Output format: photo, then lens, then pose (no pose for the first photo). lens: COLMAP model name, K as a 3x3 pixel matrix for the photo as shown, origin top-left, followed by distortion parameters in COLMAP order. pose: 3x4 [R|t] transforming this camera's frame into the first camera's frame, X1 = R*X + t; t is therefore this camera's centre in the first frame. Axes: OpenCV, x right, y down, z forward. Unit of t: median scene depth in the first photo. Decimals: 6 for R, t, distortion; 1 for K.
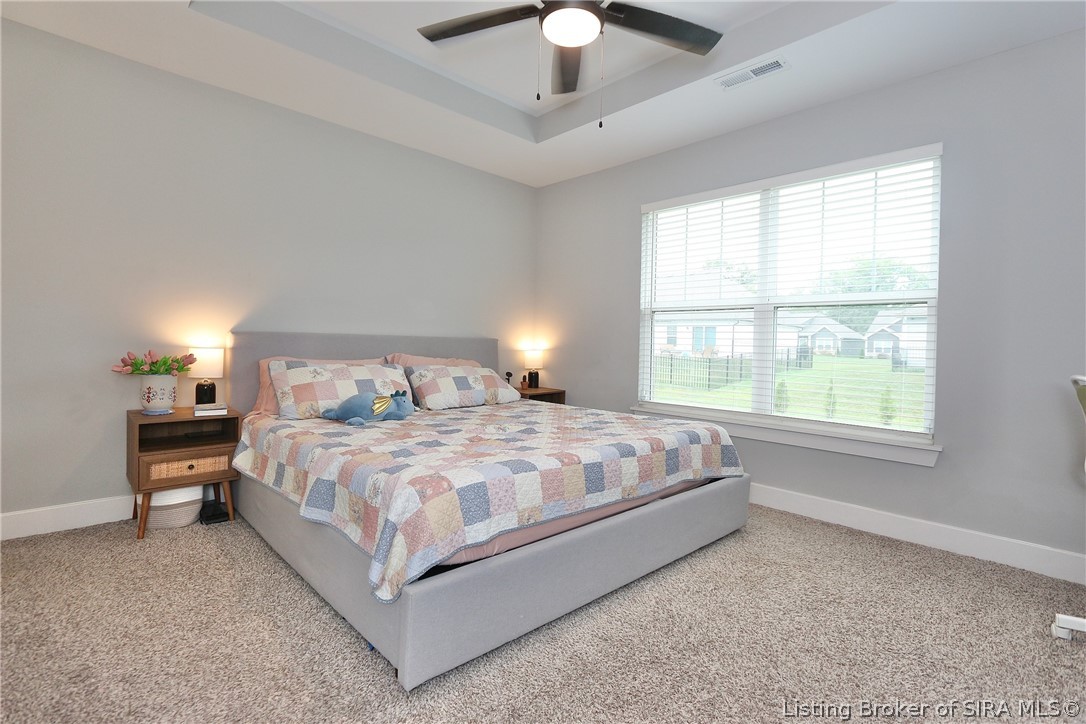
lens RADIAL K [[497.8, 0, 535.6], [0, 497.8, 358.8], [0, 0, 1]] dist [-0.002051, -0.000087]
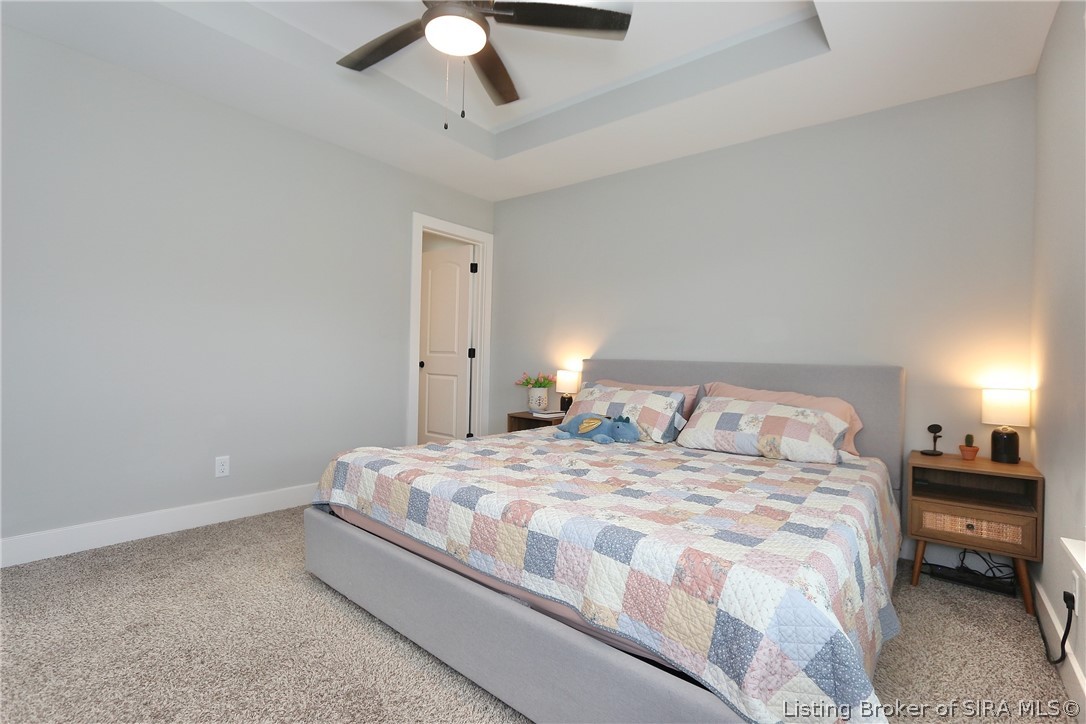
lens RADIAL K [[497.8, 0, 532.9], [0, 497.8, 358.5], [0, 0, 1]] dist [-0.002051, -0.000087]
pose [[0.125114, -0.028741, -0.991726, 0.758342], [-0.063025, 0.997331, -0.036854, -0.000912], [0.990138, 0.067115, 0.122969, 0.791230]]
